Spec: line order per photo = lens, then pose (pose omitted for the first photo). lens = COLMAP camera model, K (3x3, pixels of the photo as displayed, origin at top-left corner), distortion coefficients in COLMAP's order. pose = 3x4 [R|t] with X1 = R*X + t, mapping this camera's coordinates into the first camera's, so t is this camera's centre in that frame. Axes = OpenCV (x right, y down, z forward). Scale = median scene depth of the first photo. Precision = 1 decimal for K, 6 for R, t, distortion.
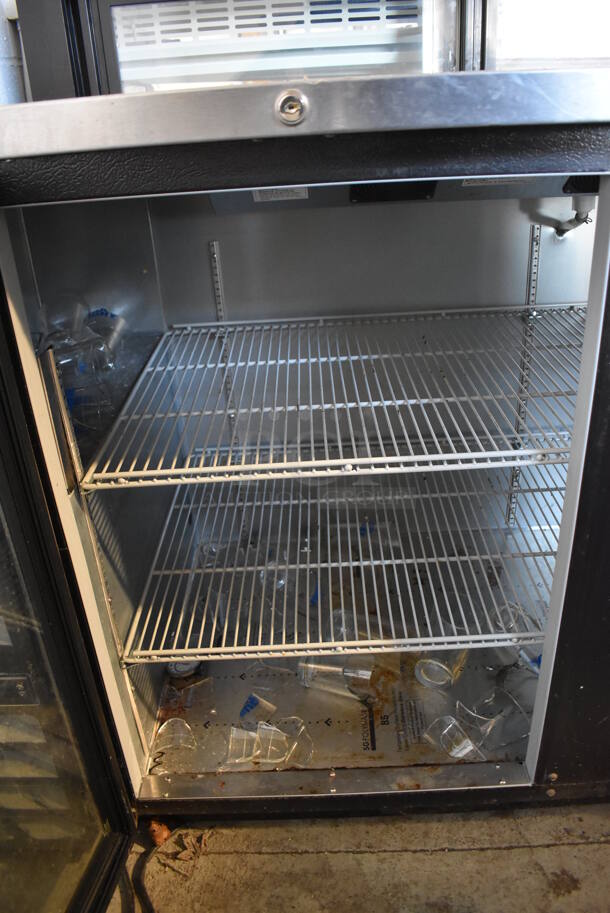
lens RADIAL K [[704.5, 0, 305.0], [0, 704.5, 456.5], [0, 0, 1]] dist [-0.079770, -0.005276]
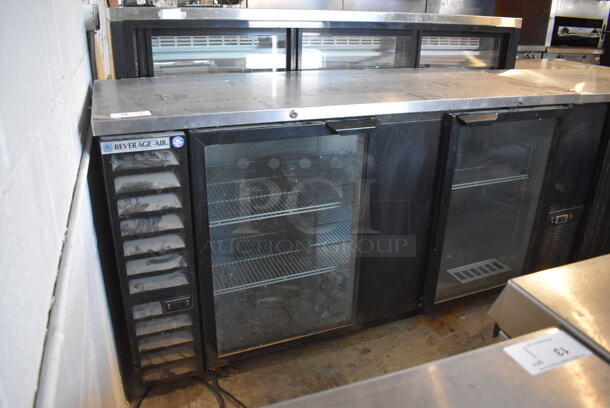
lens RADIAL K [[470.7, 0, 305.1], [0, 470.7, 193.1], [0, 0, 1]] dist [-0.079770, -0.005276]
pose [[0.917736, -0.075876, 0.389877, -0.576447], [0.114874, 0.990339, -0.077667, 0.090178], [-0.380217, 0.116065, 0.917586, -0.808214]]
